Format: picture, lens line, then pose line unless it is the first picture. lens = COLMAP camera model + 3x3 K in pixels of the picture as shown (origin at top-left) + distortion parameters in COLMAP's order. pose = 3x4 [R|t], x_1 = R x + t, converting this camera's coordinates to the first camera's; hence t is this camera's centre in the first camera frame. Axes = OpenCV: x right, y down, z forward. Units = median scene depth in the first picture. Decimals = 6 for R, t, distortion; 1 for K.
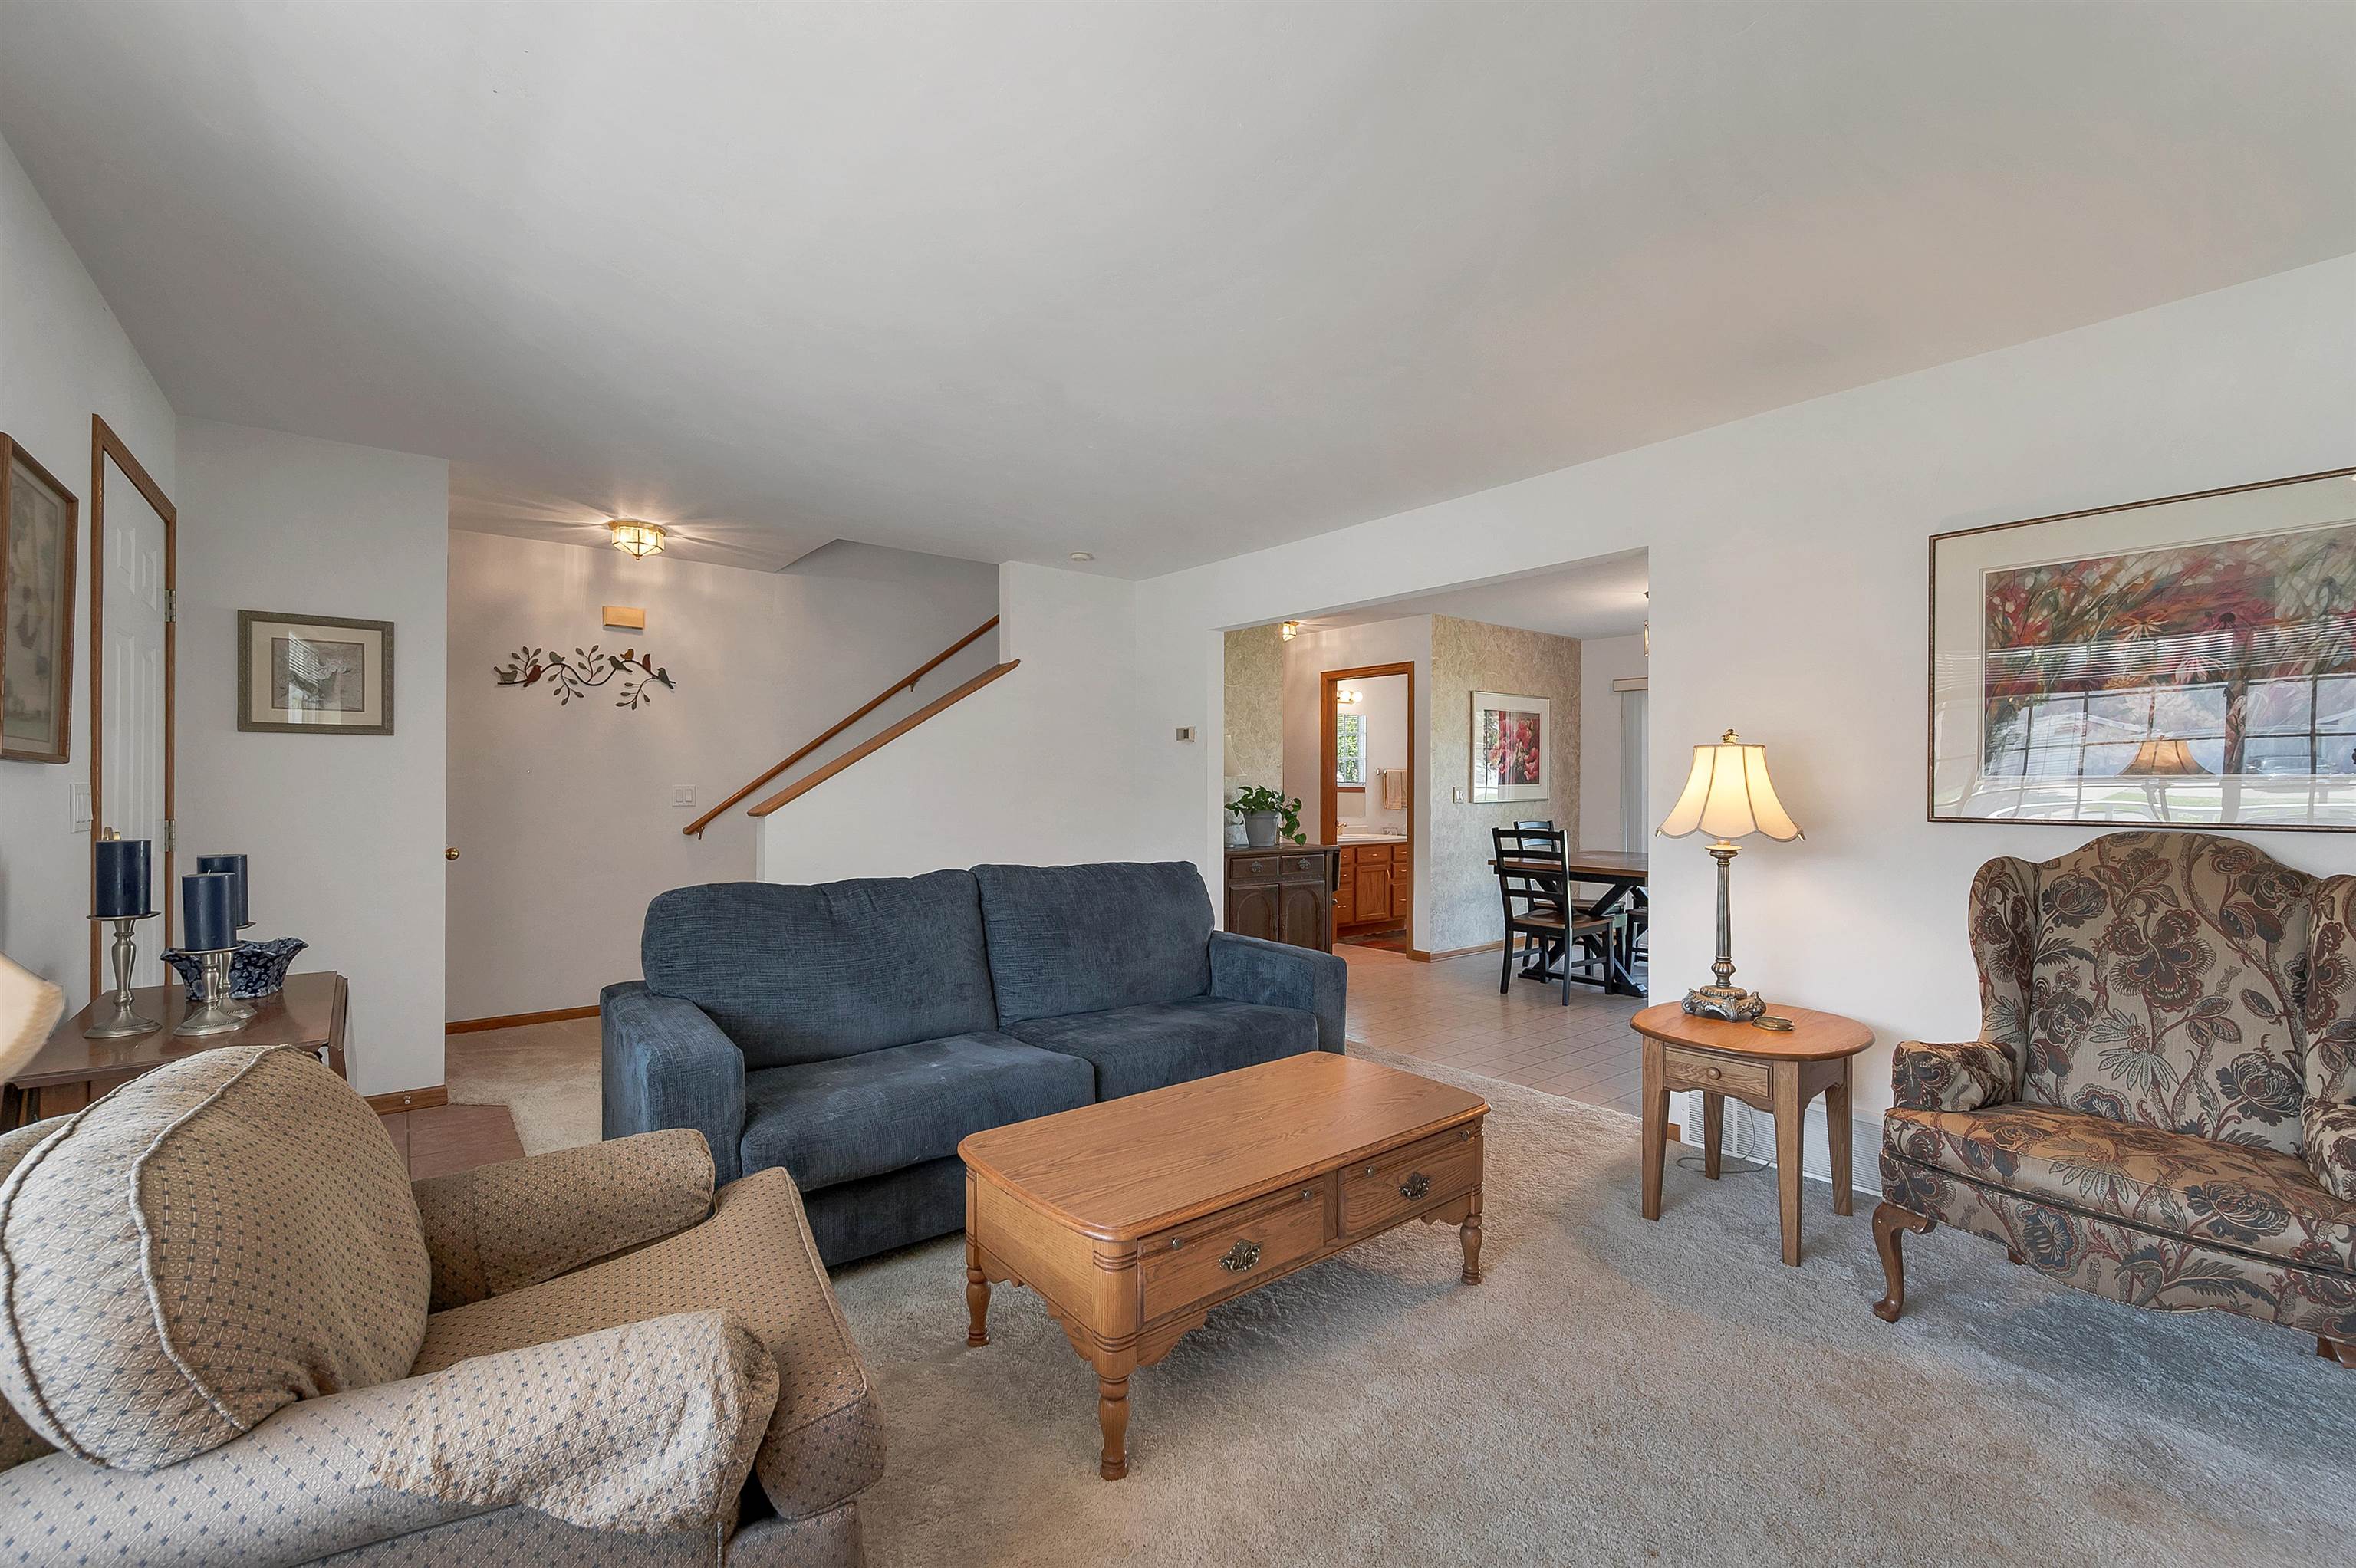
lens RADIAL K [[959.6, 0, 1197.6], [0, 959.6, 795.6], [0, 0, 1]] dist [-0.002376, 0.000338]
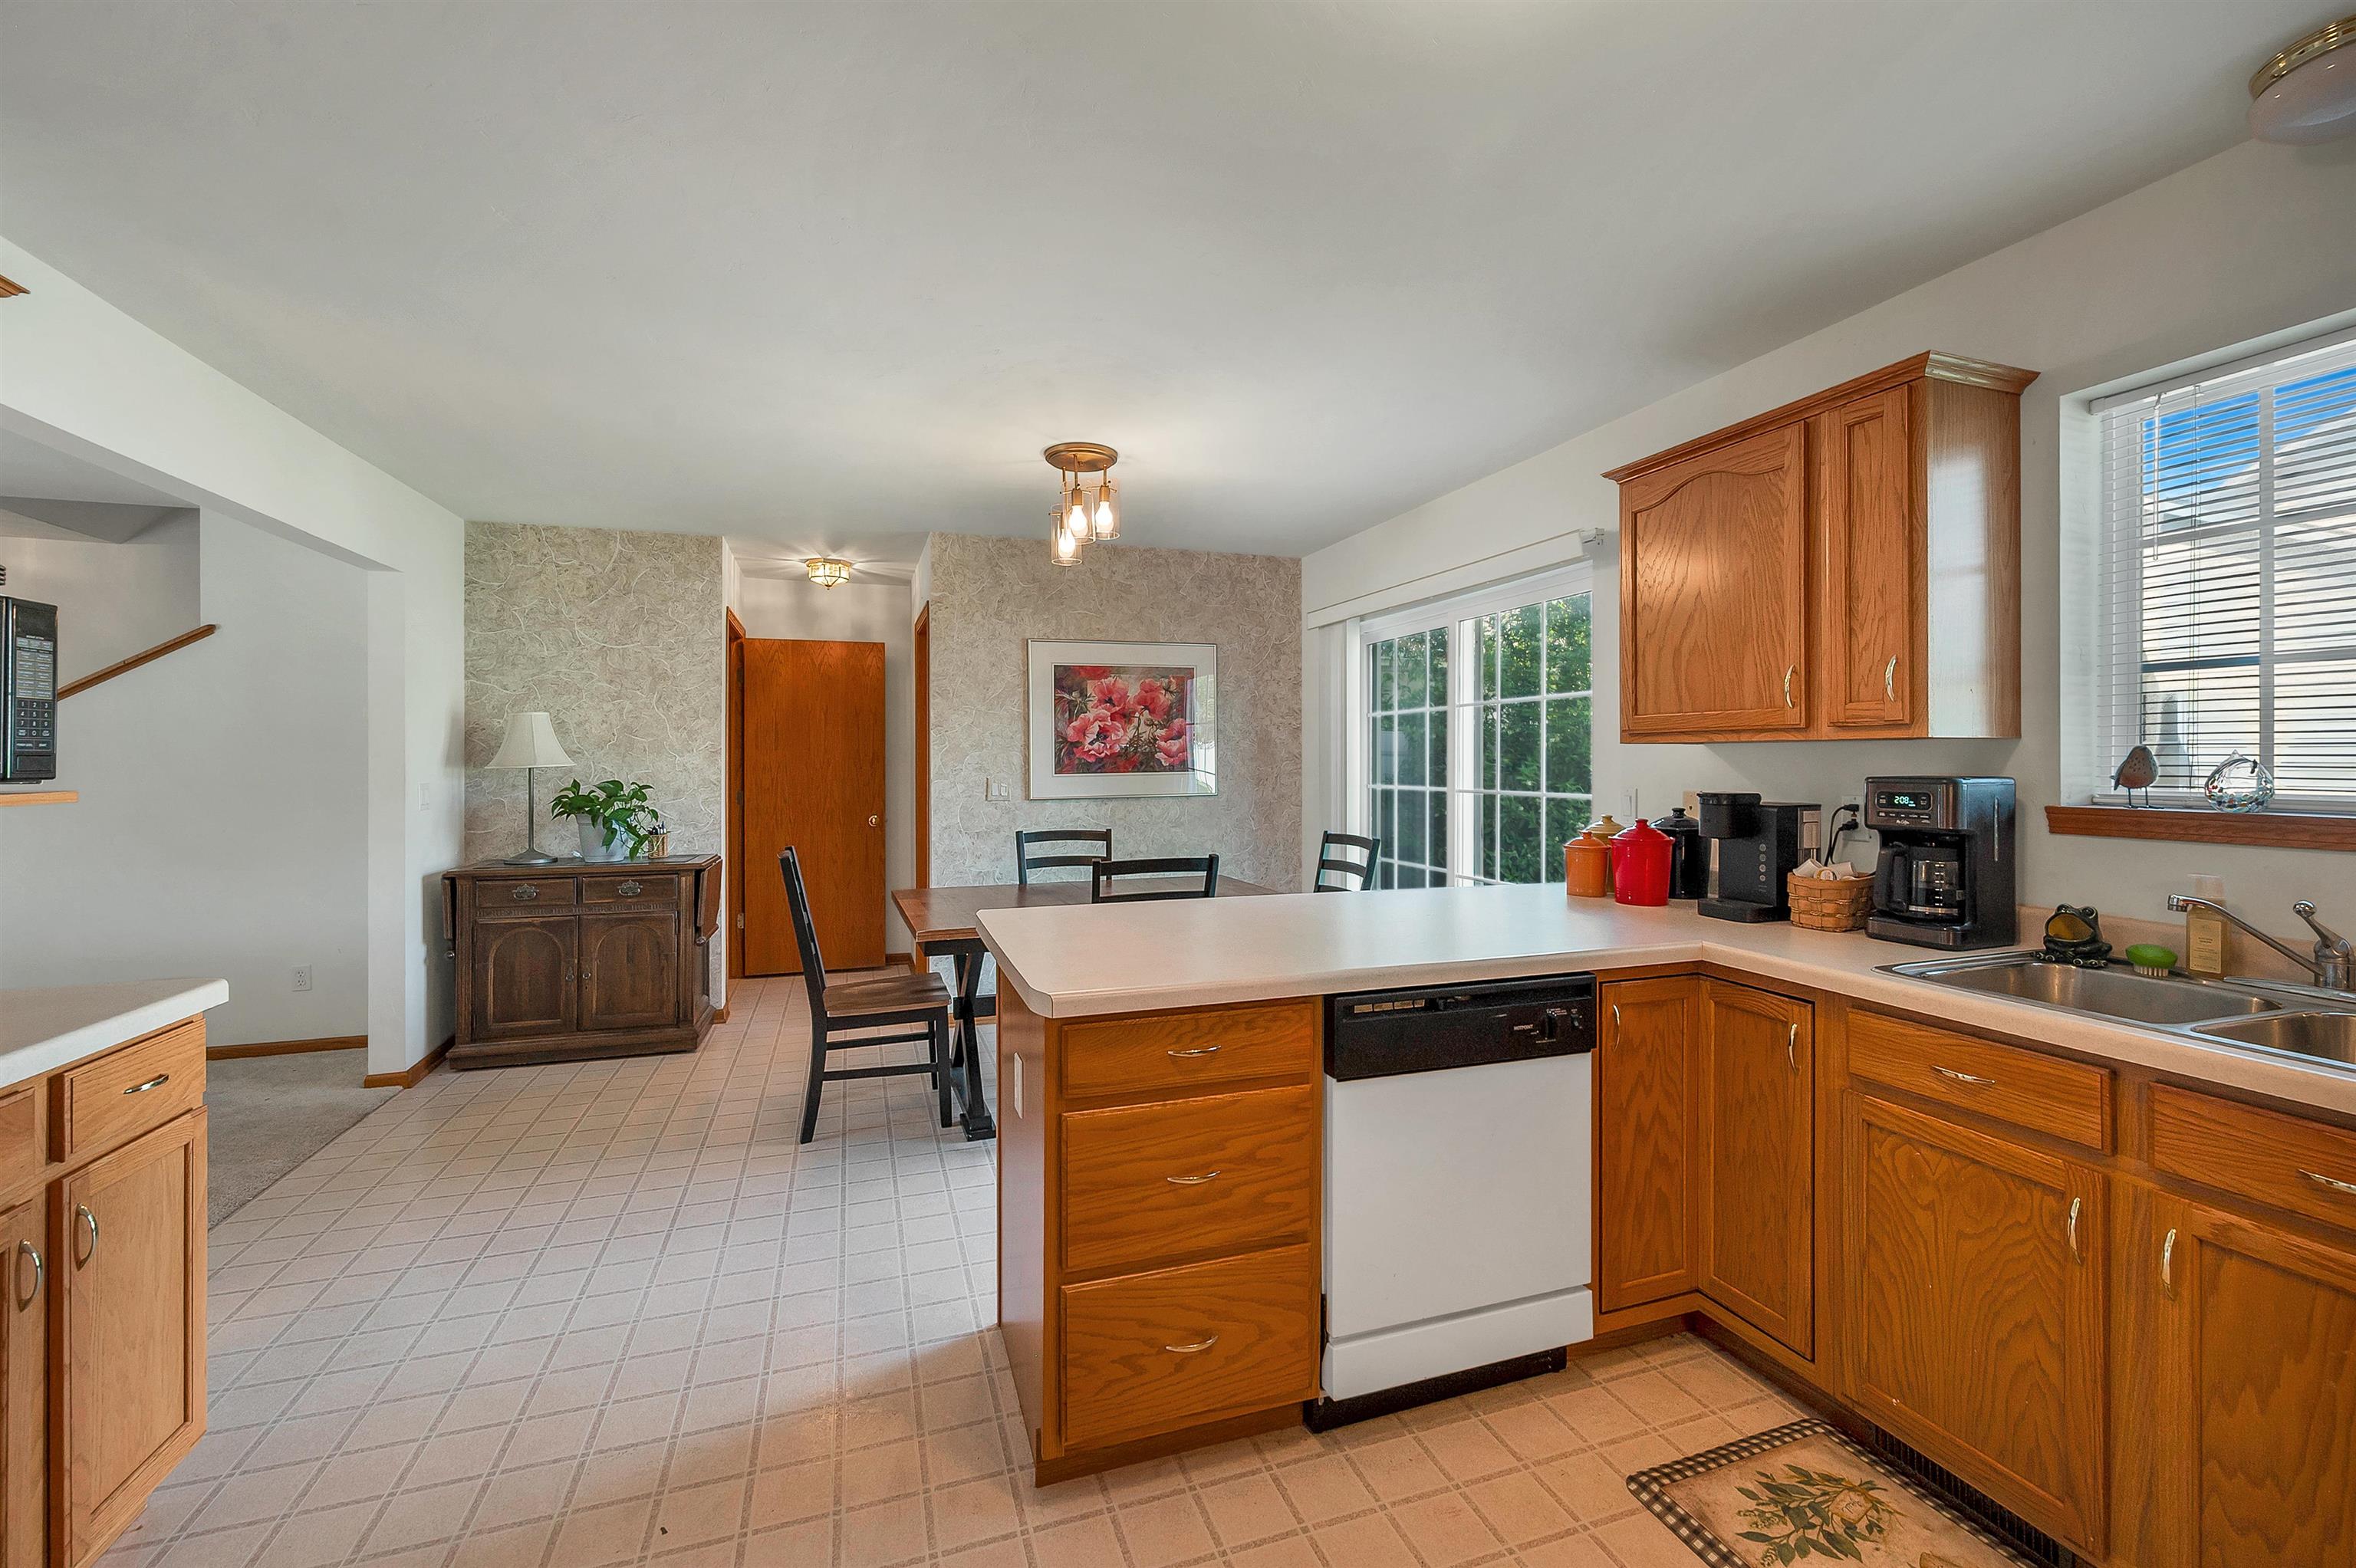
lens RADIAL K [[959.6, 0, 1181.9], [0, 959.6, 756.9], [0, 0, 1]] dist [-0.002376, 0.000338]
pose [[0.937273, -0.004898, -0.348561, 0.644986], [0.000454, 0.999918, -0.012829, -0.014913], [0.348595, 0.011866, 0.937198, 0.395942]]
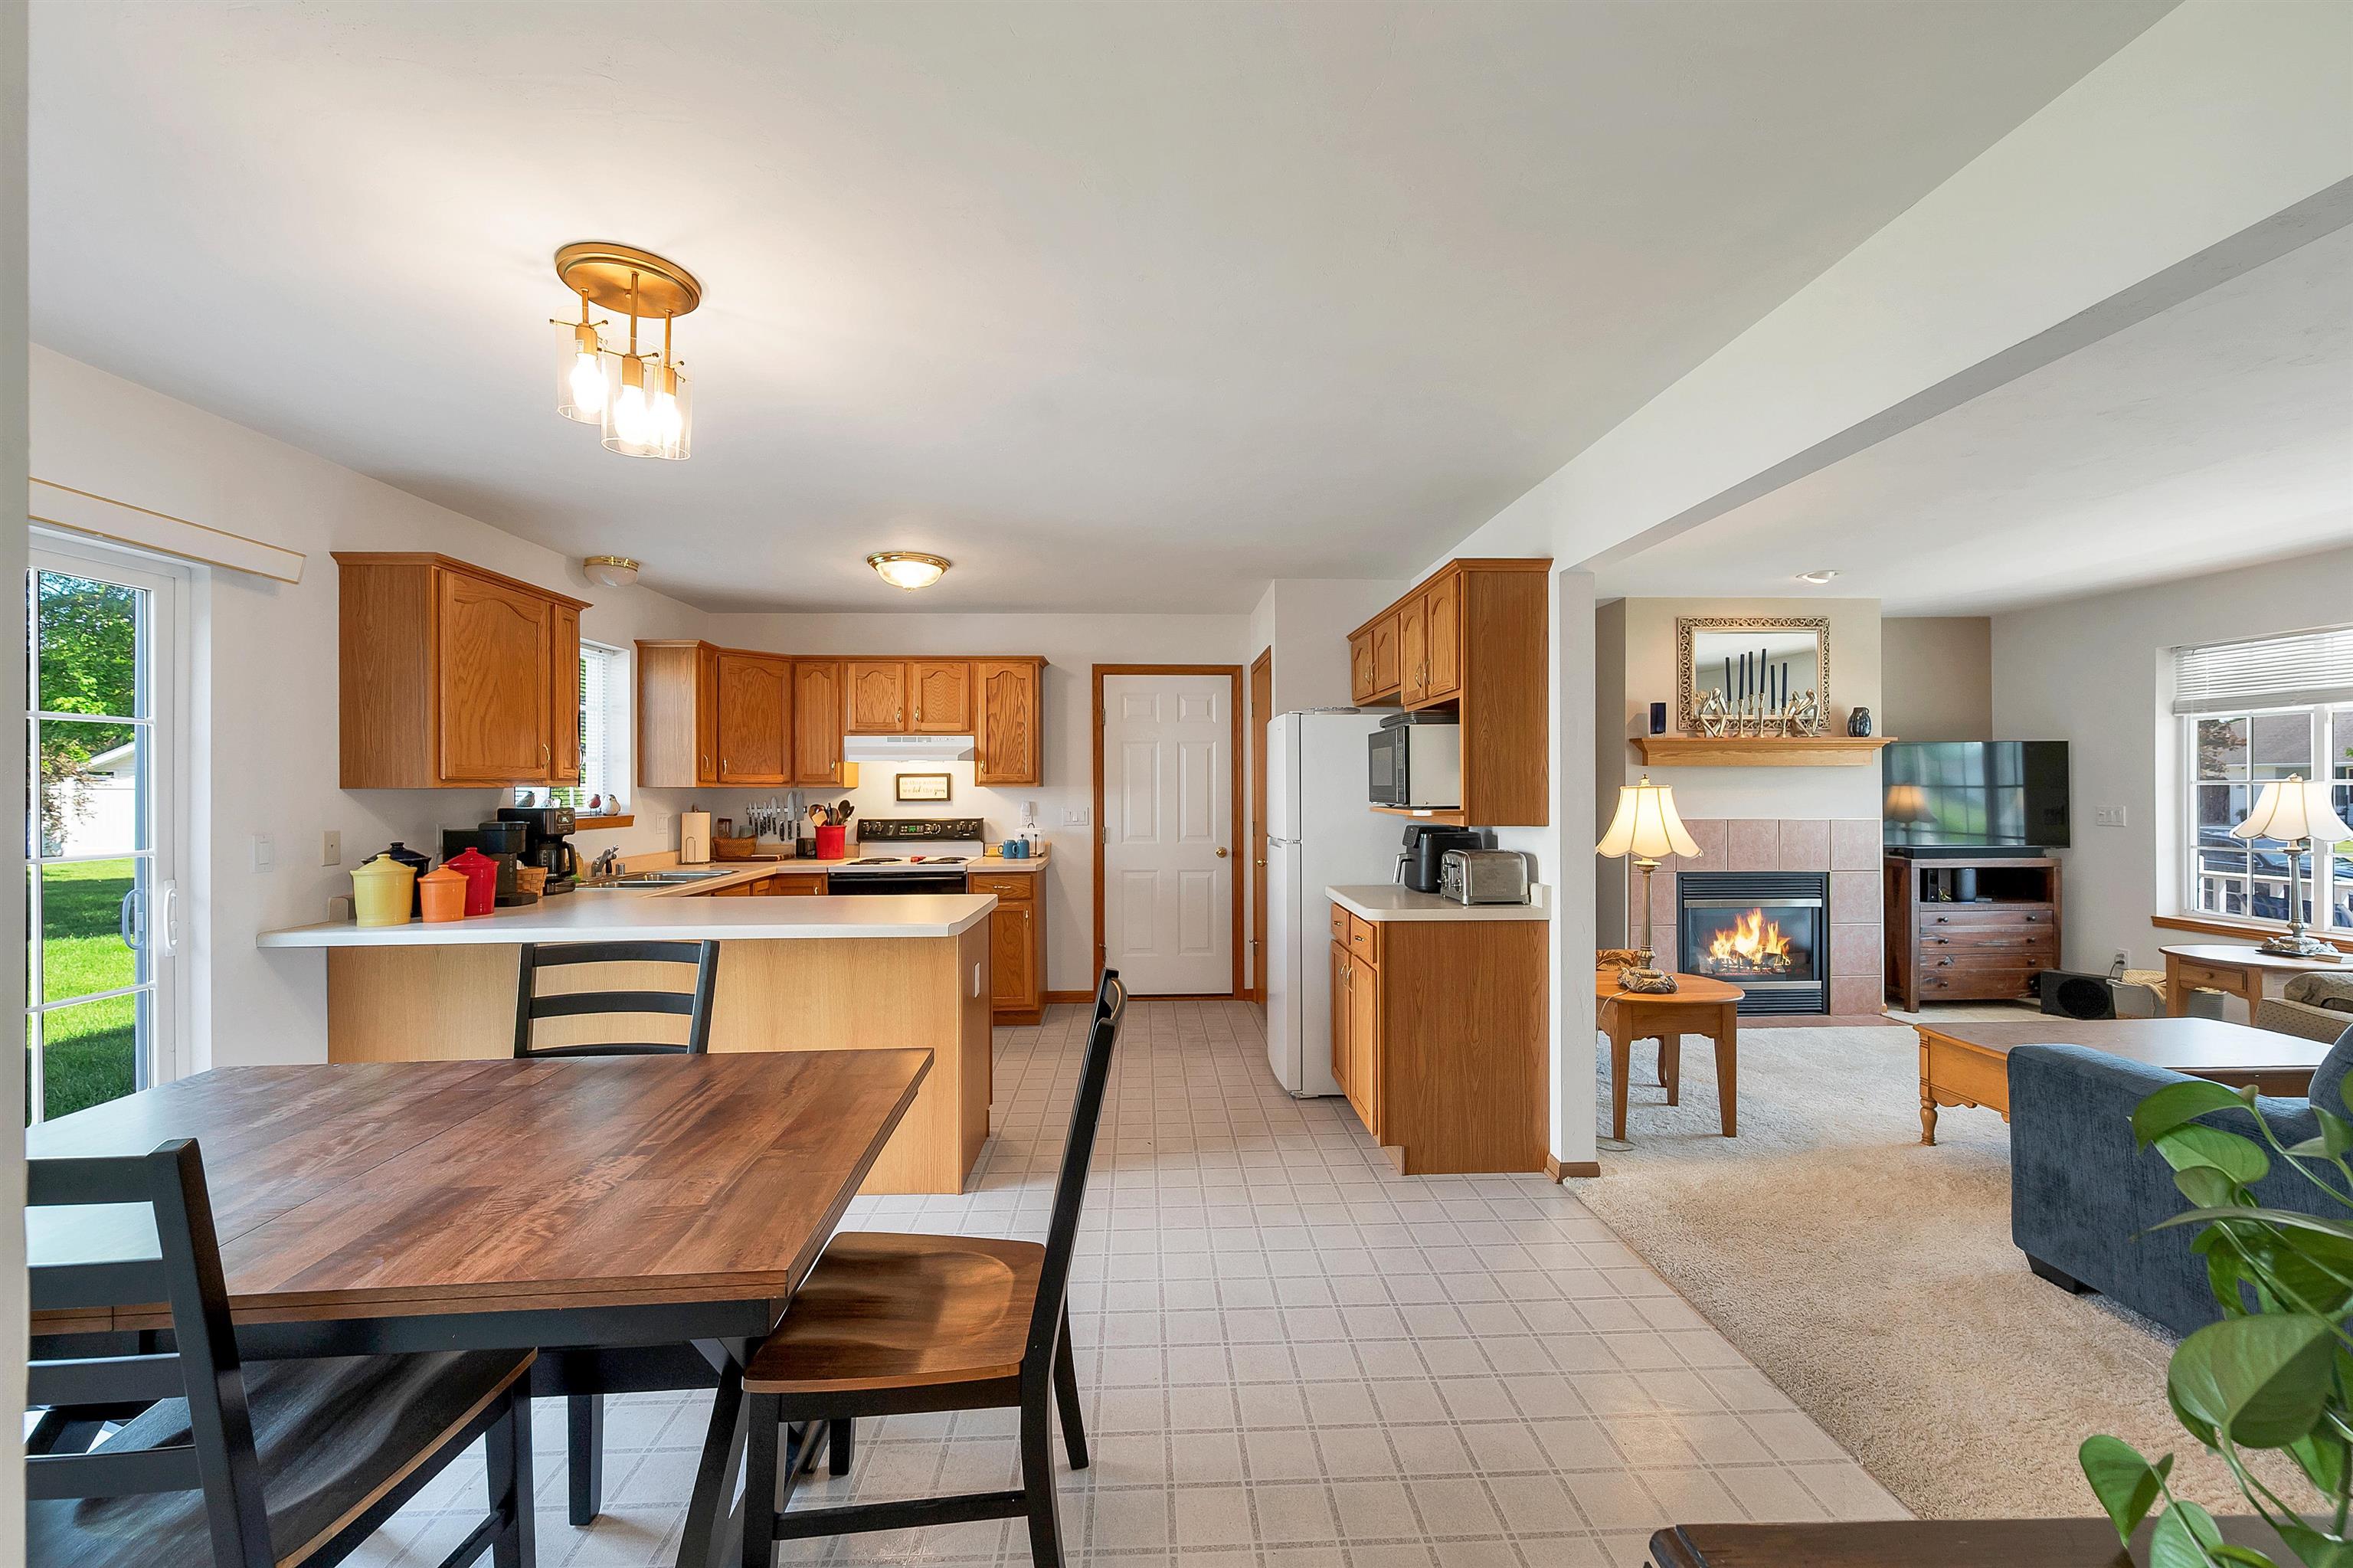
lens RADIAL K [[958.5, 0, 1178.6], [0, 958.5, 784.9], [0, 0, 1]] dist [-0.002376, 0.000338]
pose [[-0.797276, 0.001886, 0.603612, 0.105966], [0.008386, 0.999933, 0.007952, -0.027626], [-0.603556, 0.011402, -0.797239, 0.988332]]
